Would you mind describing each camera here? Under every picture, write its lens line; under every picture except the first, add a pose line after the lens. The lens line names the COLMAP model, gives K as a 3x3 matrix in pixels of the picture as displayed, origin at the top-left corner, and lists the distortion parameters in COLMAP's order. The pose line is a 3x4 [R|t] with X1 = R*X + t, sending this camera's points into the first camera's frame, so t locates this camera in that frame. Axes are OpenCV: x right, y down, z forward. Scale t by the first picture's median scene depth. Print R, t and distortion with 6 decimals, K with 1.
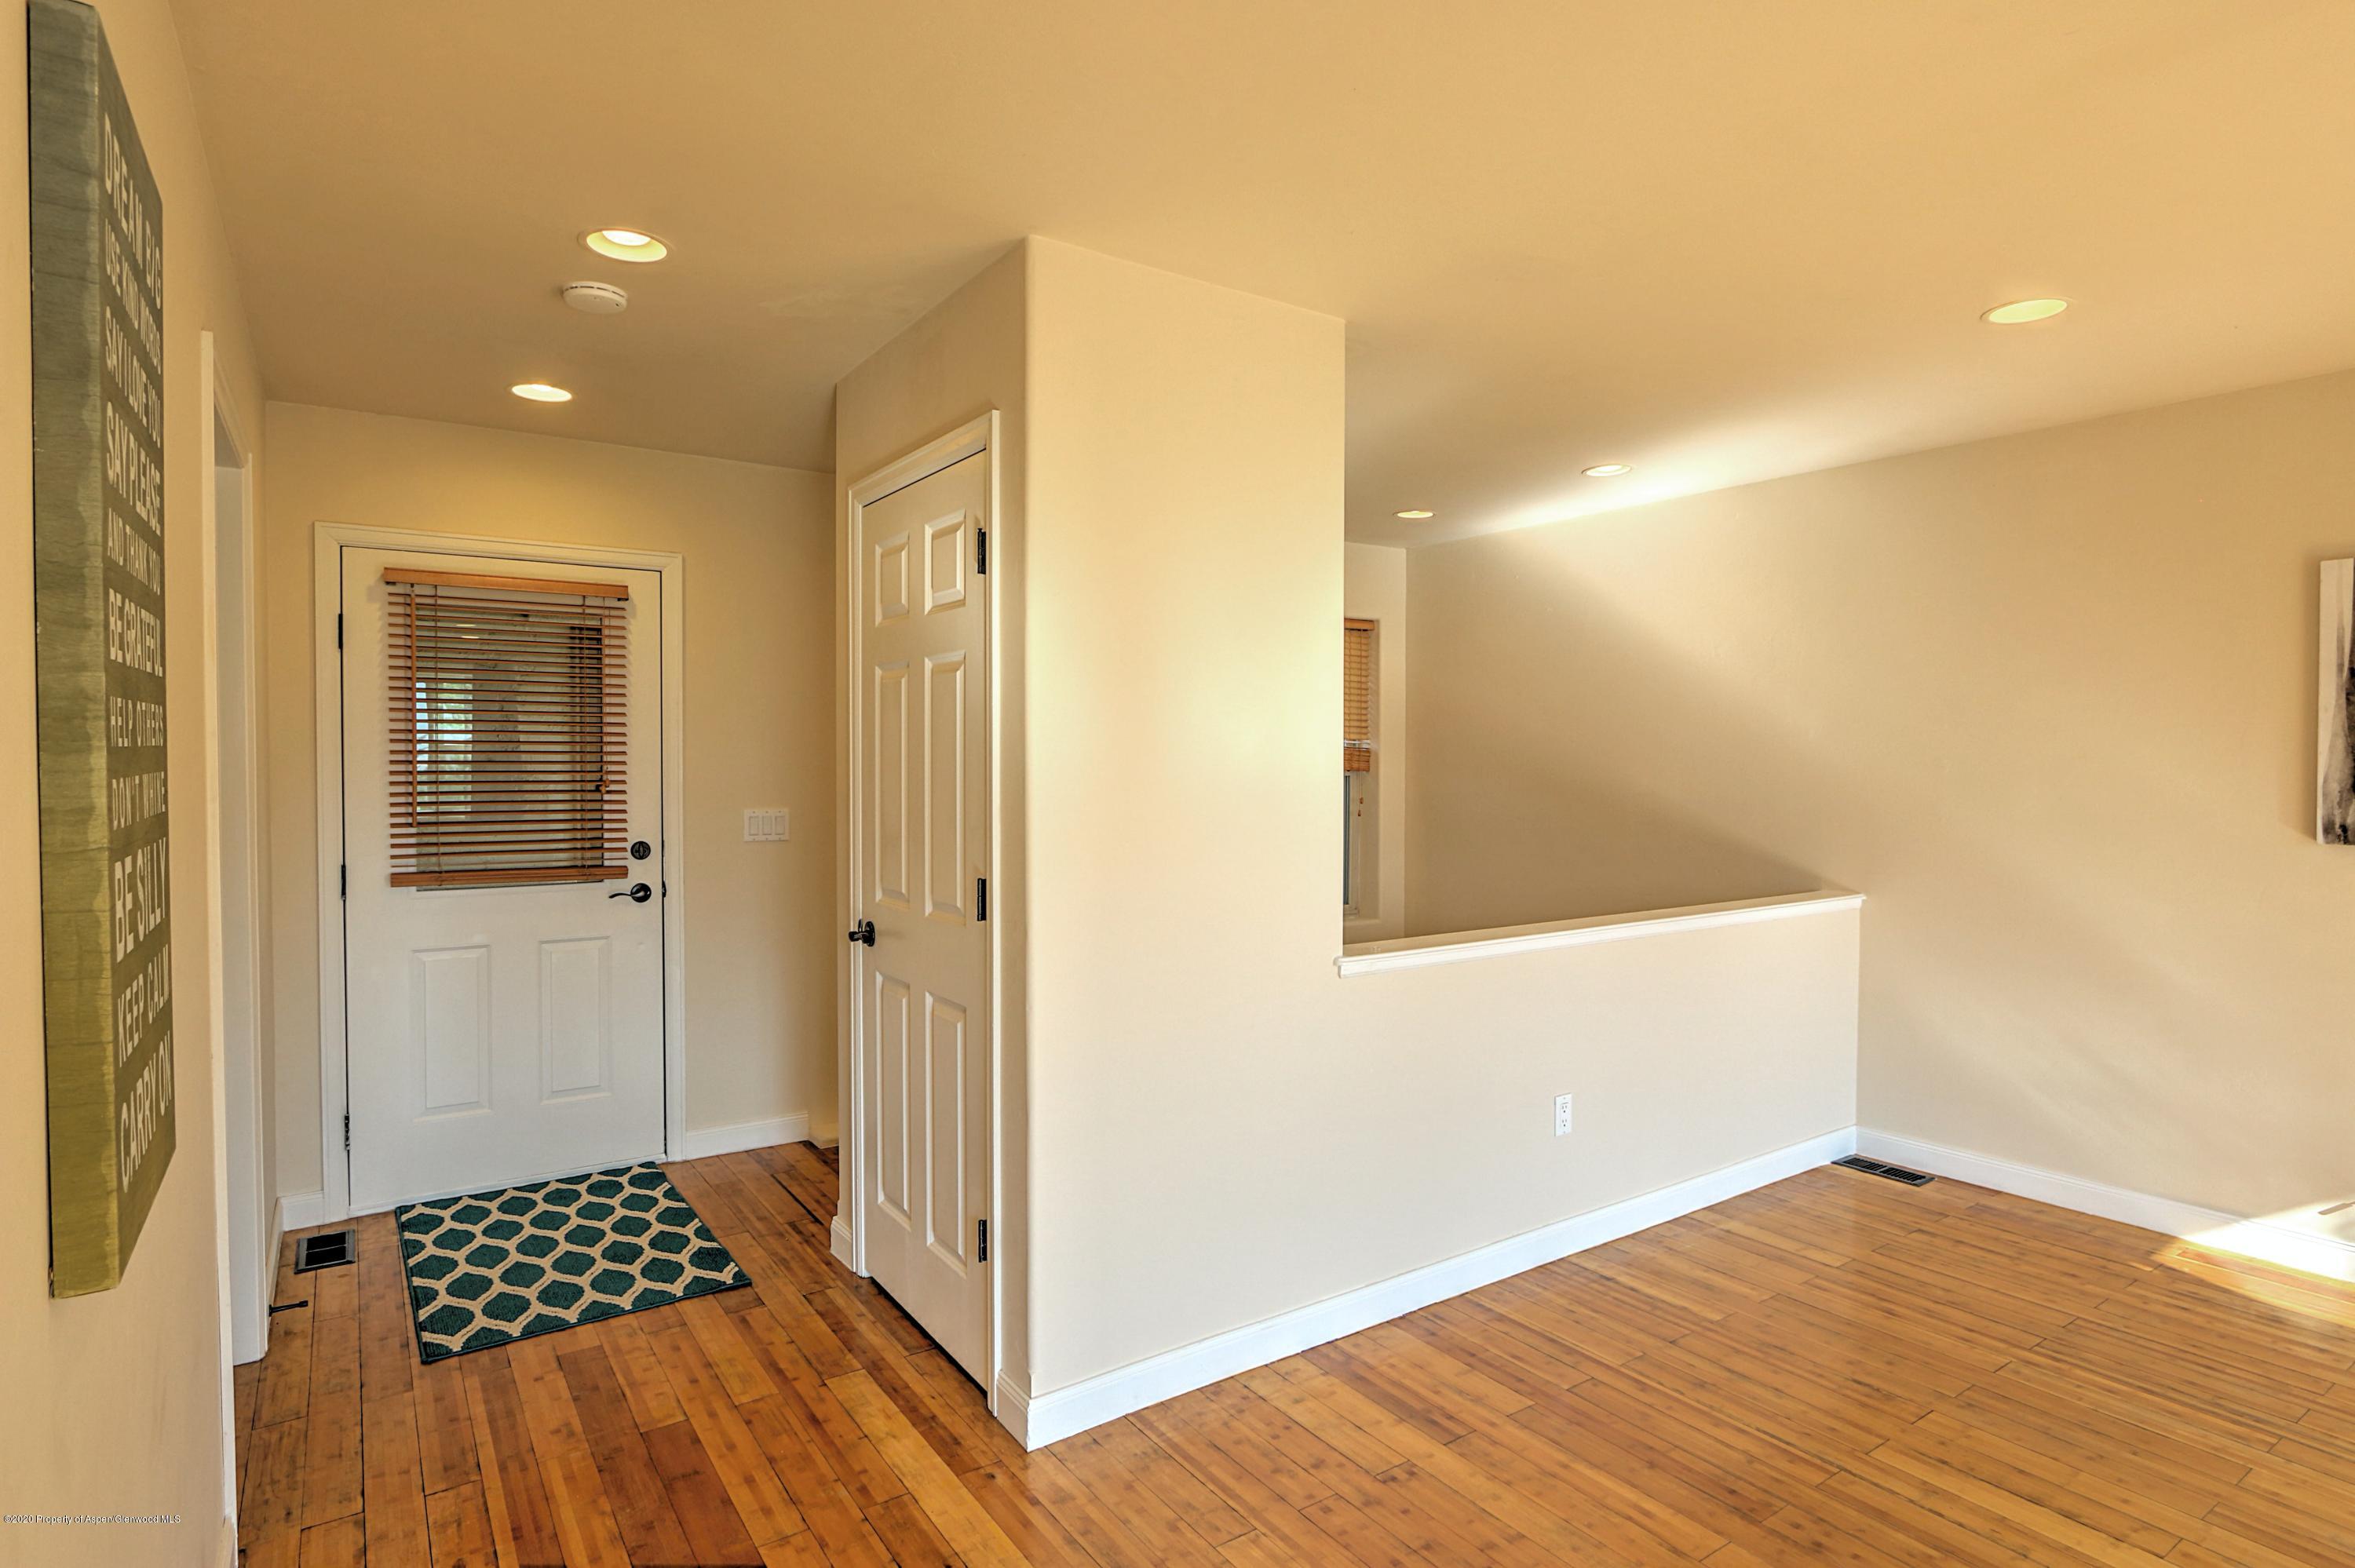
lens RADIAL K [[1224.9, 0, 1166.3], [0, 1224.9, 777.3], [0, 0, 1]] dist [-0.012020, 0.002440]
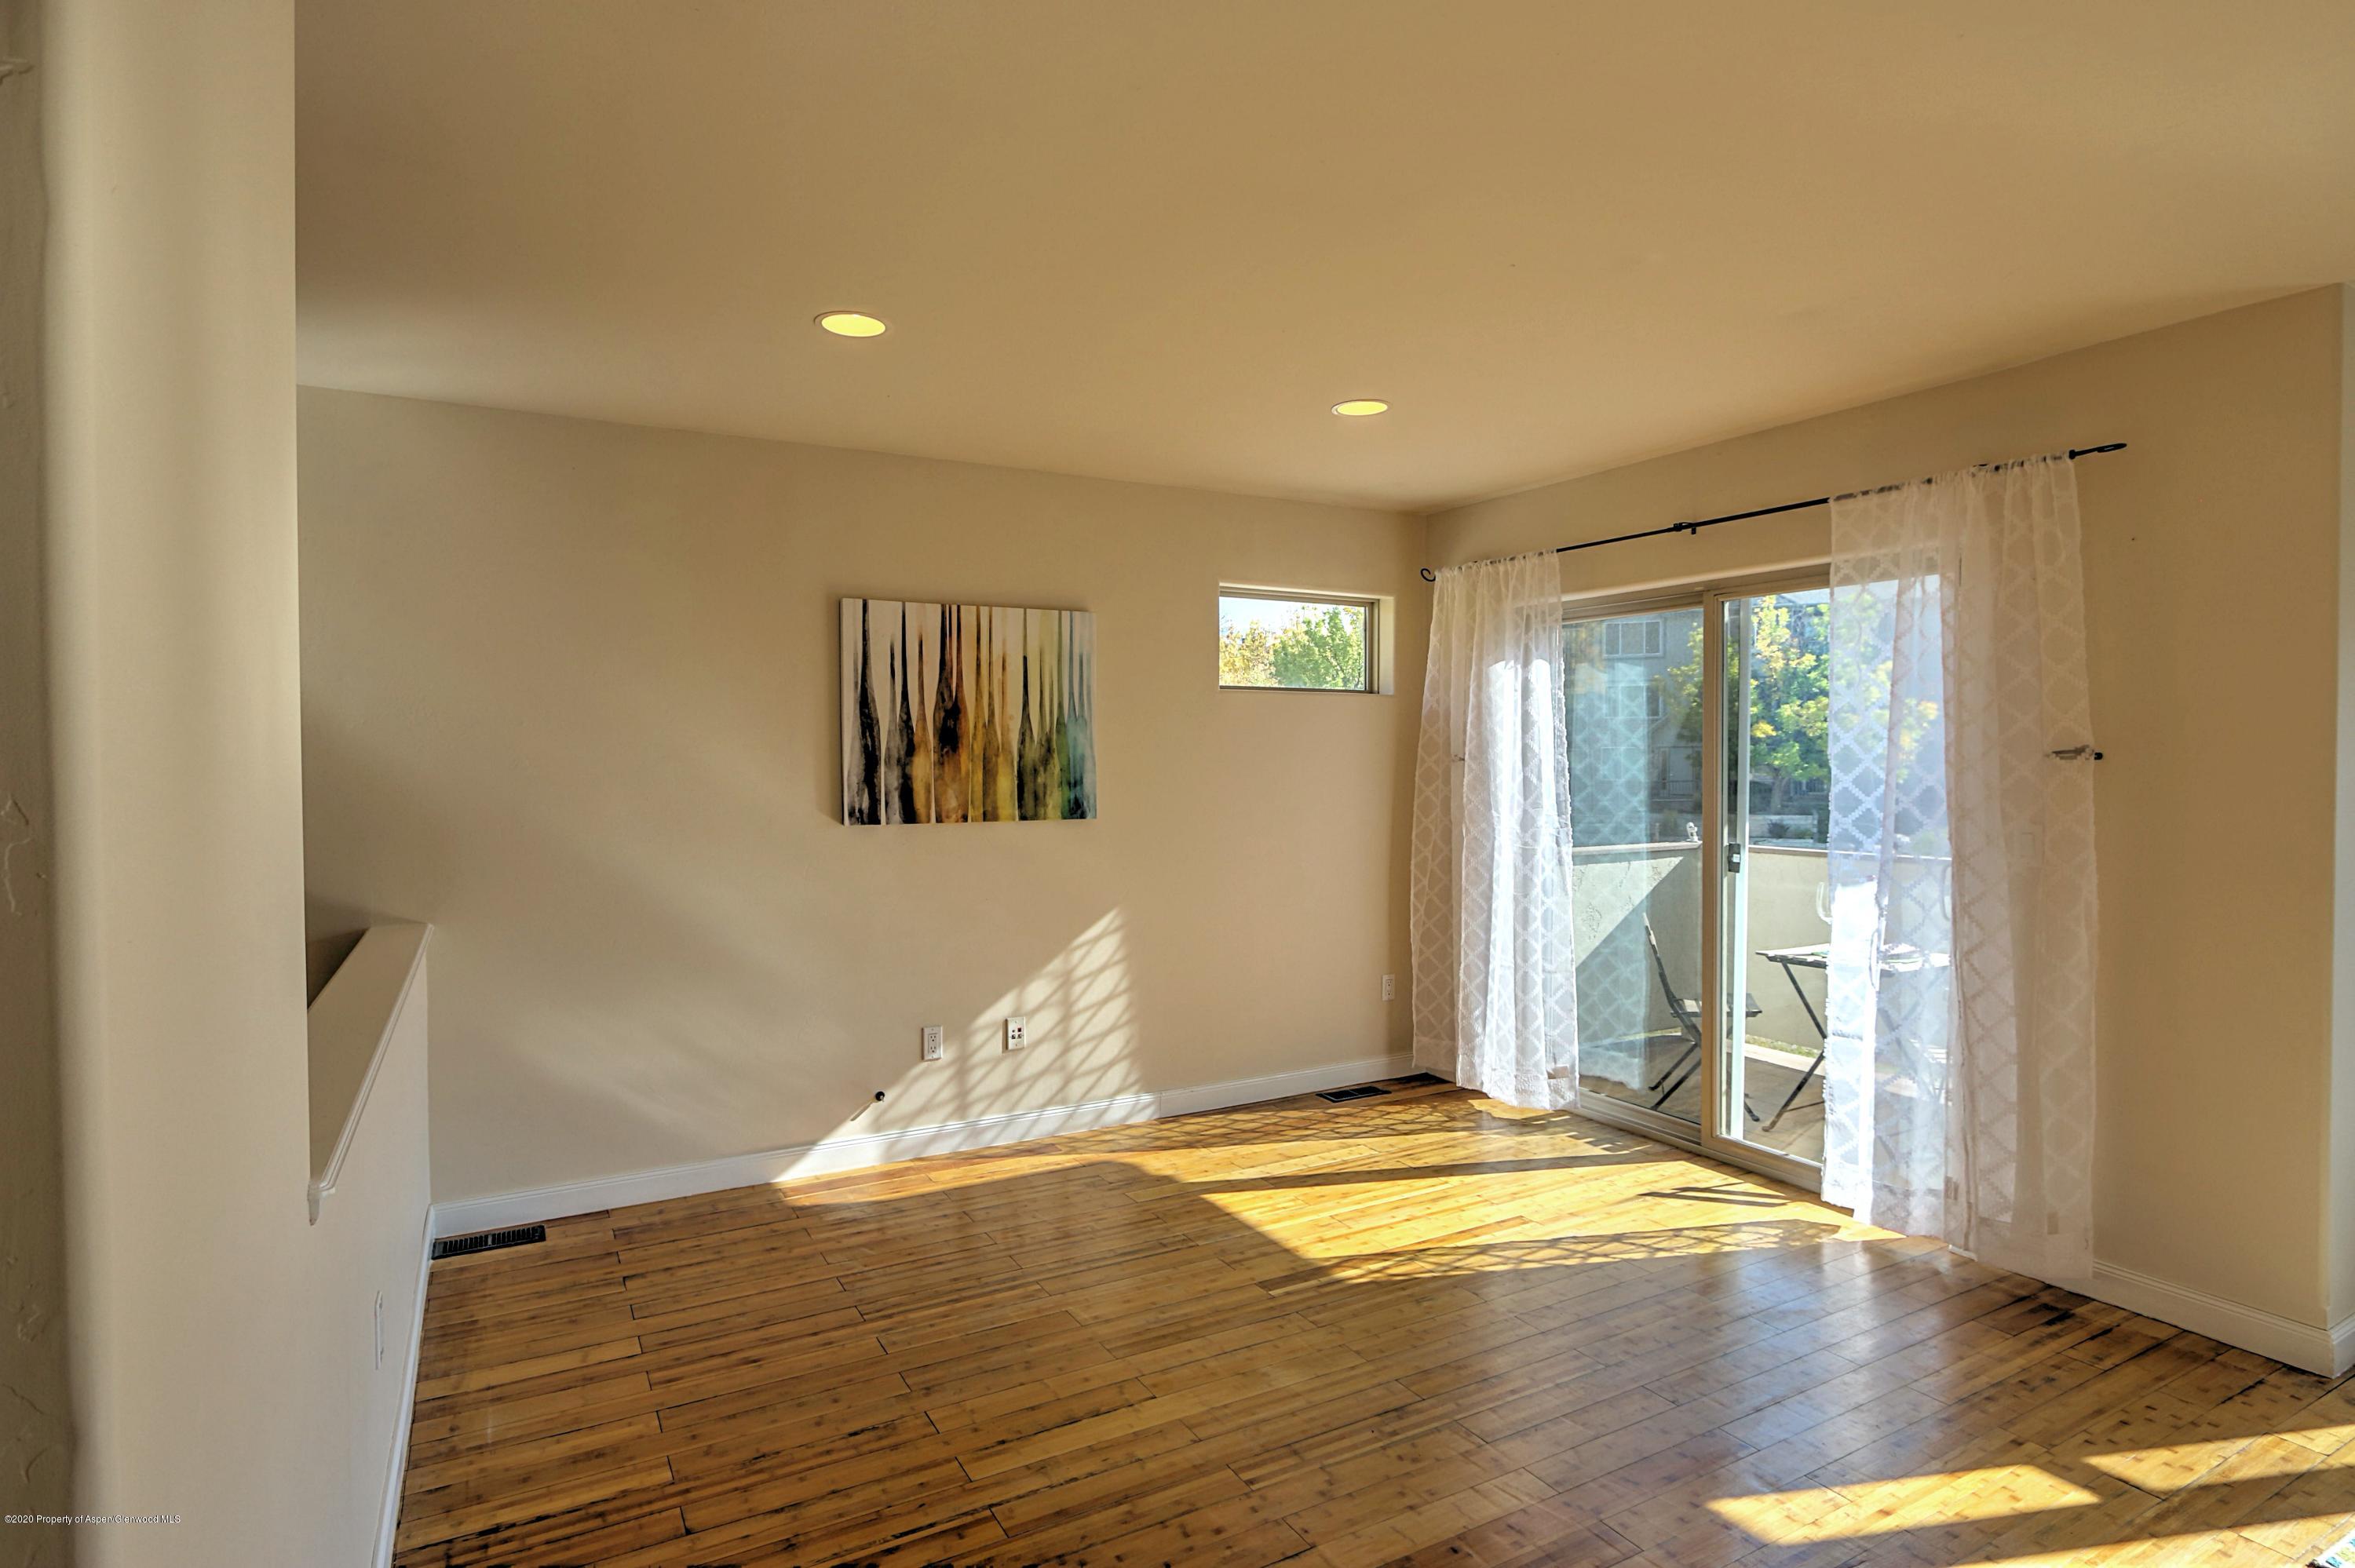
lens RADIAL K [[1206.9, 0, 1177.5], [0, 1206.9, 784.0], [0, 0, 1]] dist [-0.014300, 0.002314]
pose [[0.084697, -0.021818, 0.996168, -0.272579], [0.021566, 0.999566, 0.020058, -0.006074], [-0.996173, 0.019784, 0.085131, 0.600047]]
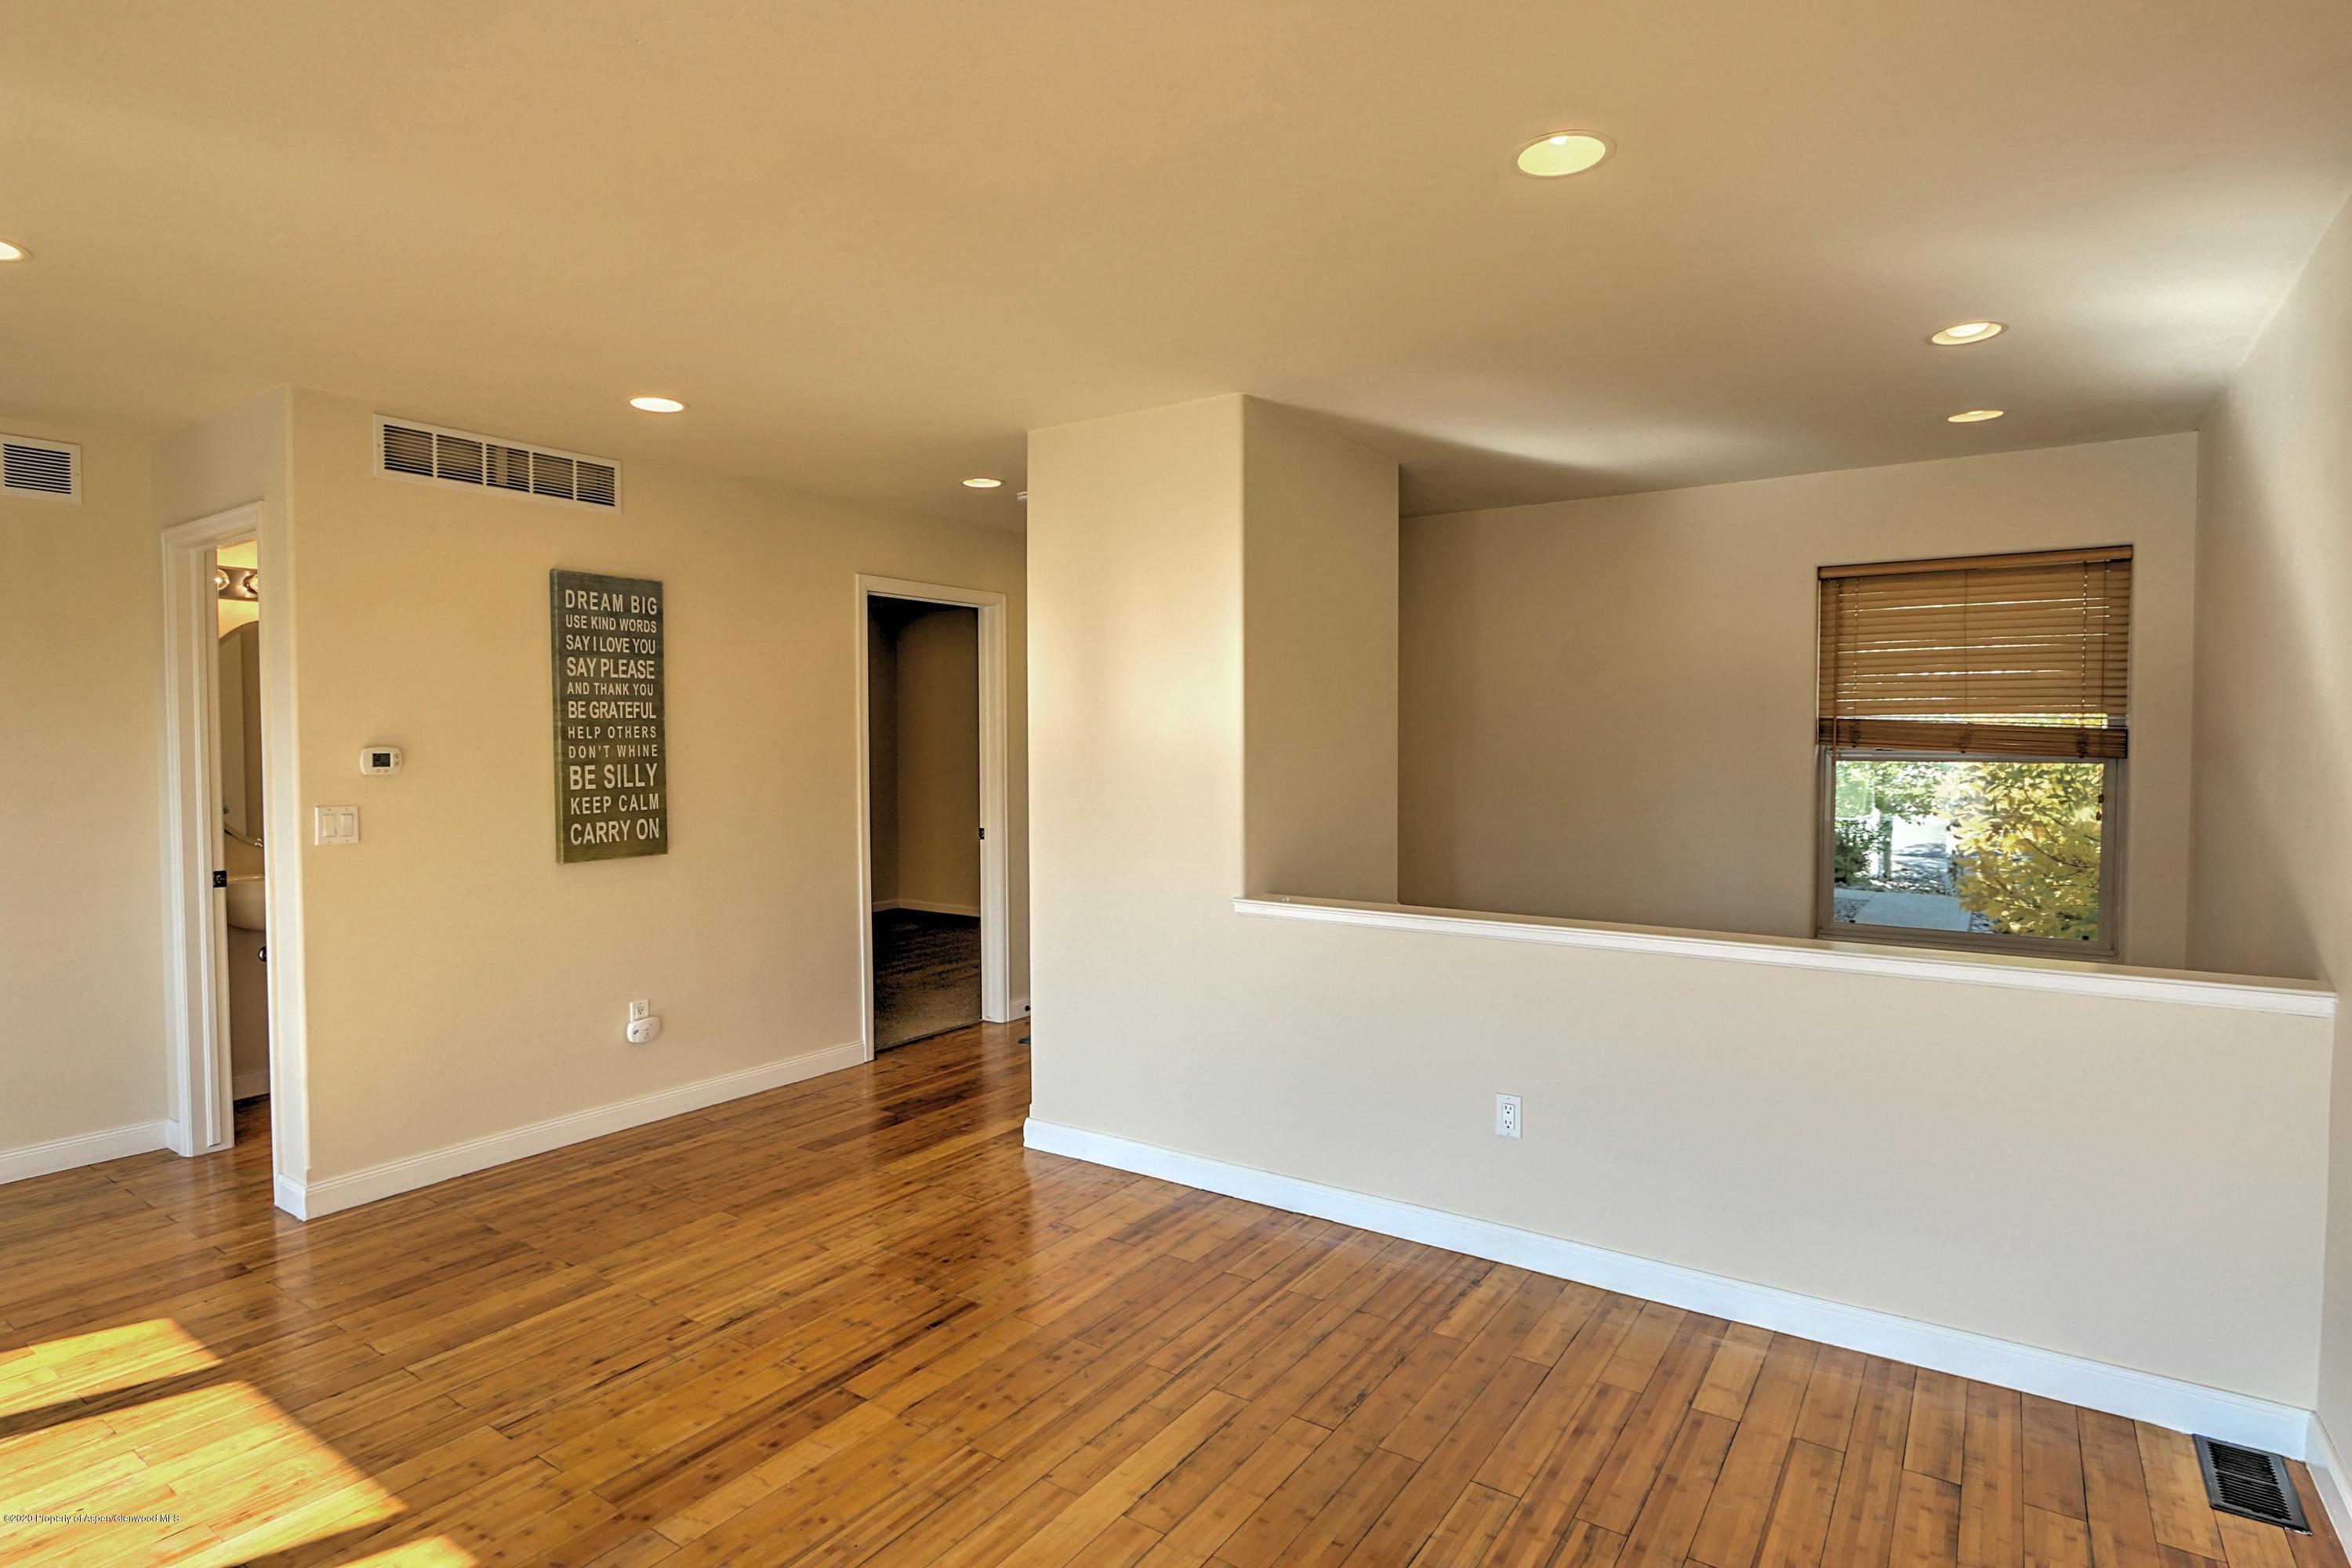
lens RADIAL K [[1223.5, 0, 1164.8], [0, 1223.5, 777.3], [0, 0, 1]] dist [-0.012020, 0.002440]
pose [[0.358818, 0.029623, -0.932937, 1.242693], [-0.015746, 0.999546, 0.025681, -0.007525], [0.933275, 0.005476, 0.359122, 0.458221]]
